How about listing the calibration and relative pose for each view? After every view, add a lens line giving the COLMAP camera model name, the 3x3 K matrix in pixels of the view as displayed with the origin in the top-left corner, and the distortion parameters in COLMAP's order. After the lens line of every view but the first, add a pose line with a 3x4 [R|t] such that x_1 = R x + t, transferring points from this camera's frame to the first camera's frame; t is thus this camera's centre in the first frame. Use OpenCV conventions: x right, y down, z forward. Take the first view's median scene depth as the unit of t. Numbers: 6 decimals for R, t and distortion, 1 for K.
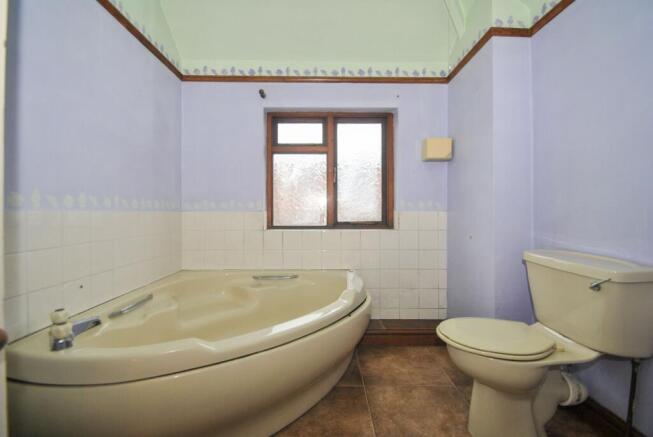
lens RADIAL K [[292.5, 0, 325.8], [0, 292.5, 213.6], [0, 0, 1]] dist [0.001775, 0.000155]
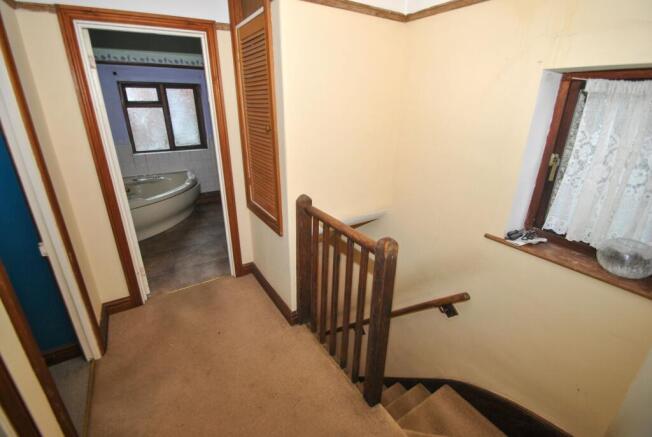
lens RADIAL K [[292.0, 0, 323.9], [0, 292.0, 215.1], [0, 0, 1]] dist [0.001775, 0.000155]
pose [[0.854157, -0.172834, 0.490453, -0.143090], [-0.007999, 0.938673, 0.344716, -0.214556], [-0.519954, -0.298365, 0.800391, -1.133075]]
